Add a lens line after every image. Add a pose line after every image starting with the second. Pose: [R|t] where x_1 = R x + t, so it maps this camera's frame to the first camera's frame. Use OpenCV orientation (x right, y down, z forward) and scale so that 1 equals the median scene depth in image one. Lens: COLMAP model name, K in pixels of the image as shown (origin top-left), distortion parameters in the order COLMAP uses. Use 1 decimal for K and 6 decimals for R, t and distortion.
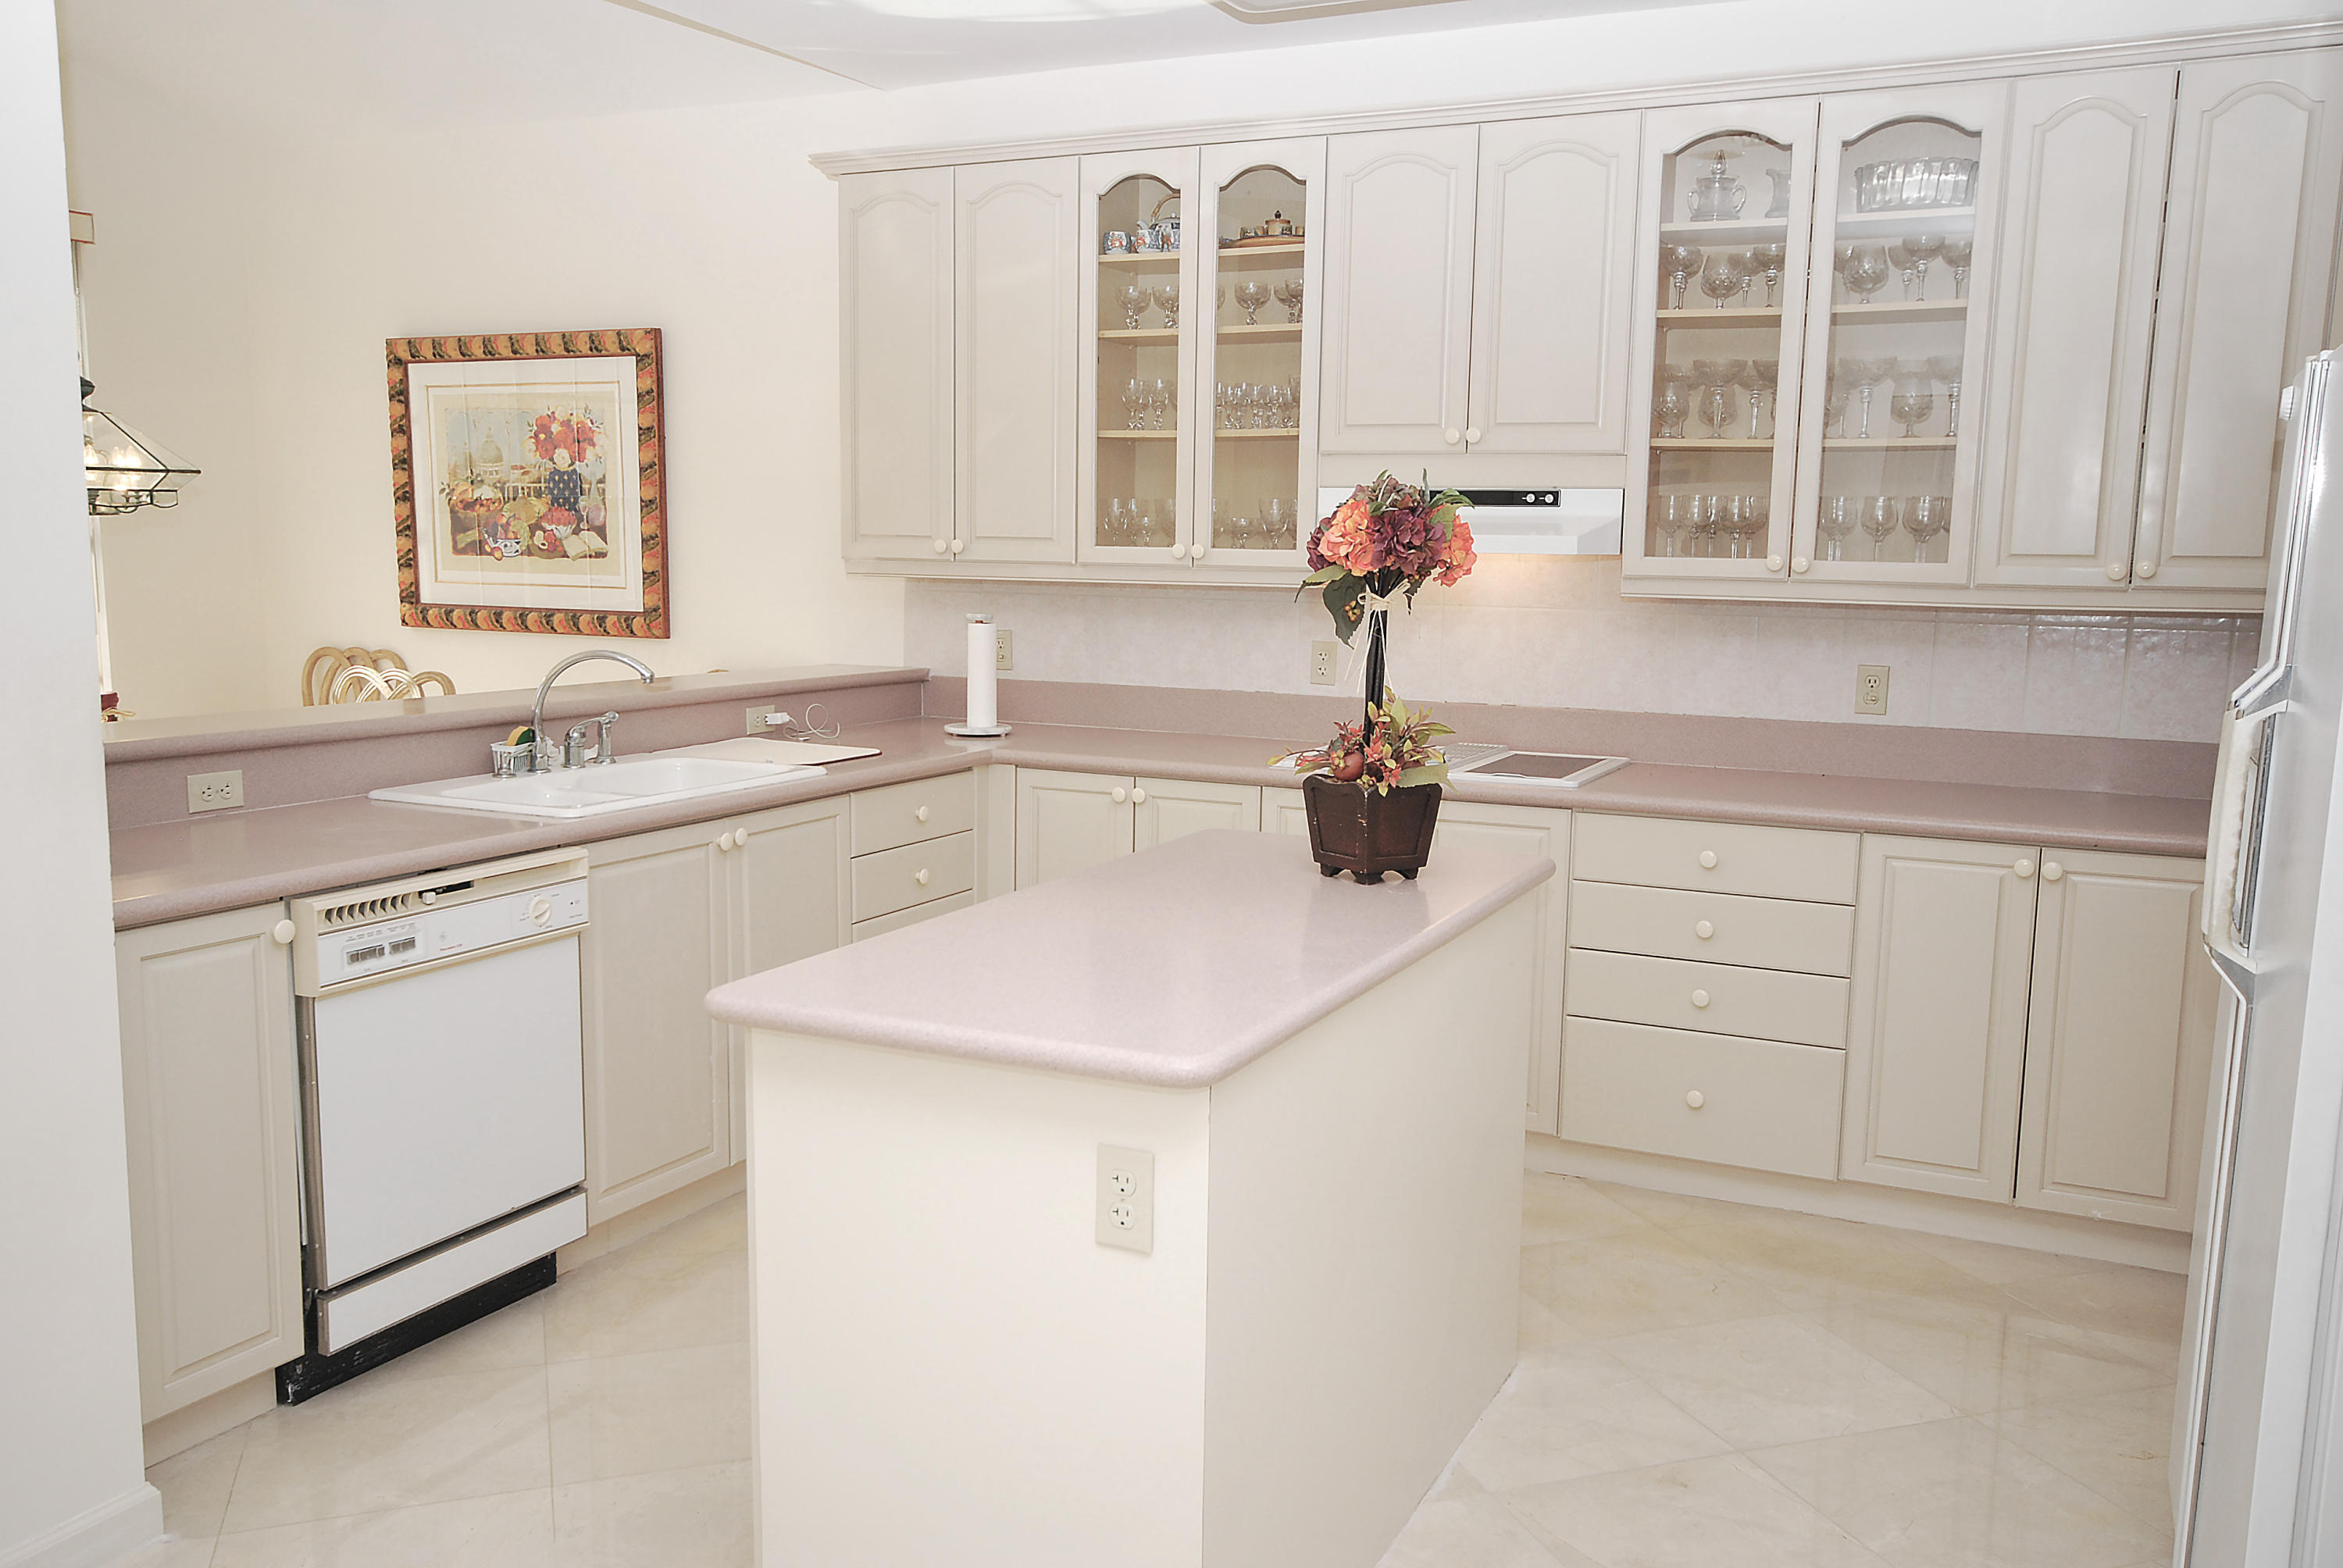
lens RADIAL K [[1924.9, 0, 1171.5], [0, 1924.9, 784.0], [0, 0, 1]] dist [0.005412, 0.001024]
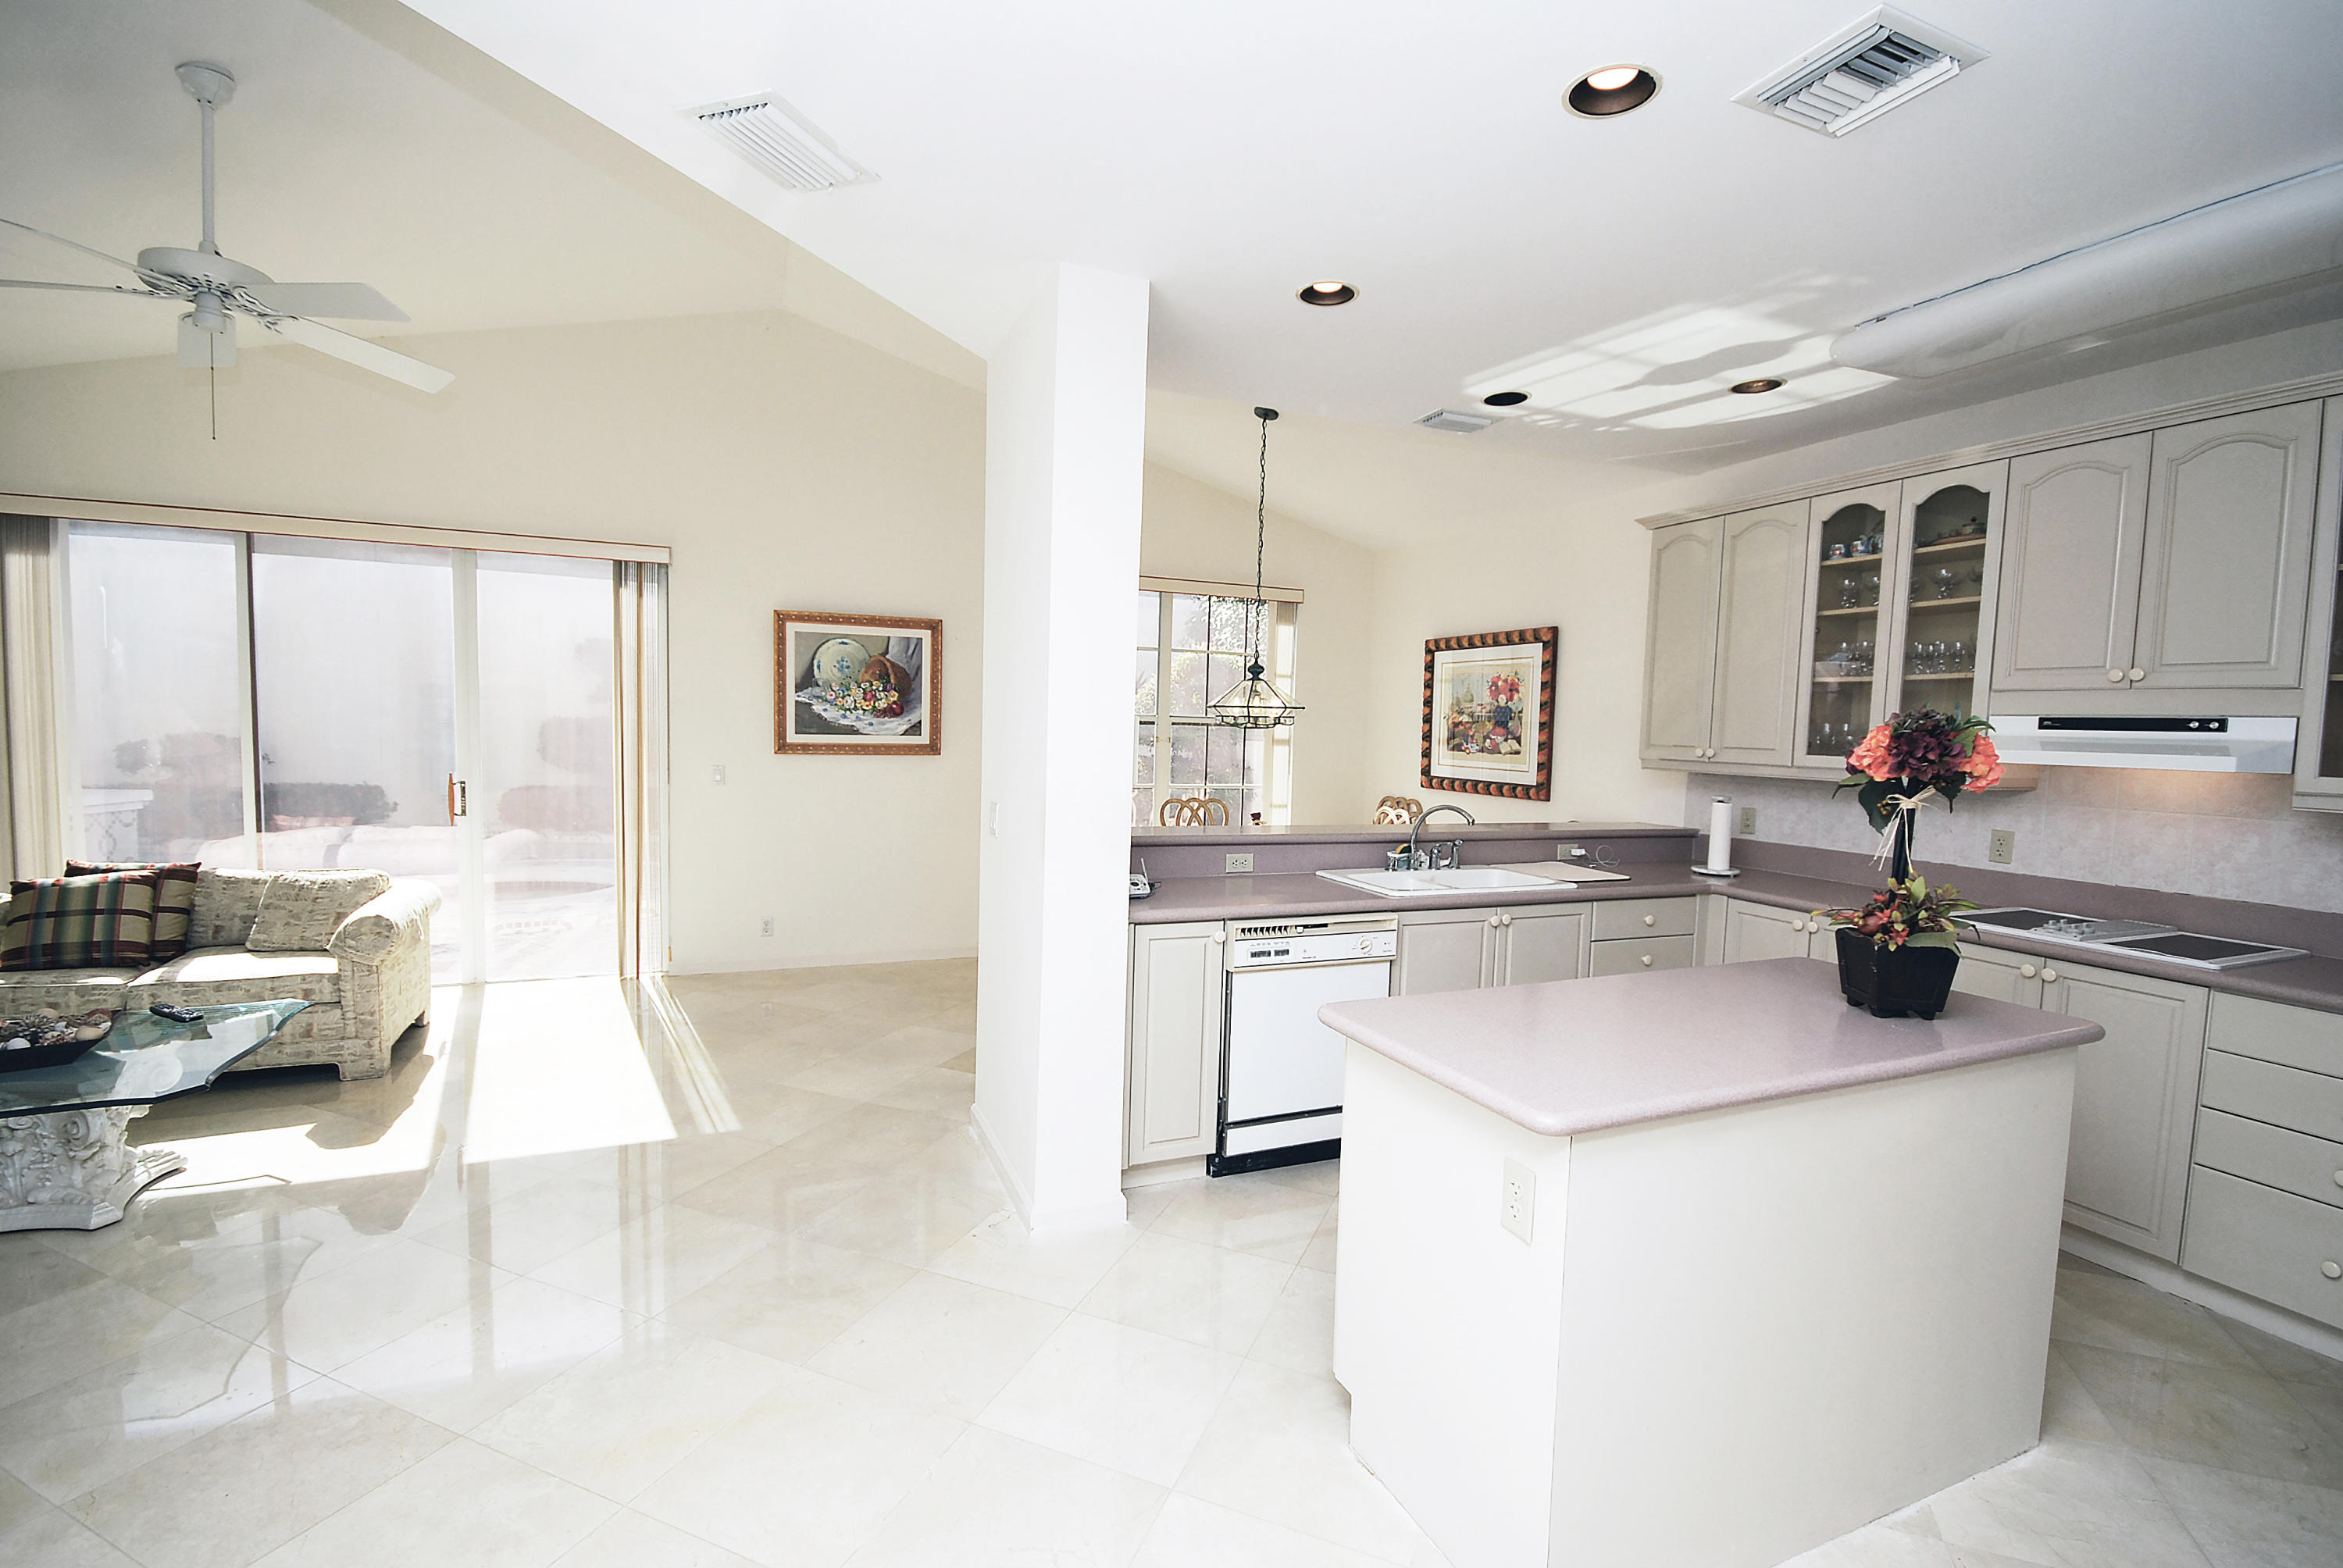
lens RADIAL K [[1030.1, 0, 1171.5], [0, 1030.1, 784.0], [0, 0, 1]] dist [-0.009949, -0.000695]
pose [[0.748731, 0.044102, -0.661406, 0.117749], [-0.101272, 0.993681, -0.048386, -0.013635], [0.655093, 0.103210, 0.748466, 0.092192]]
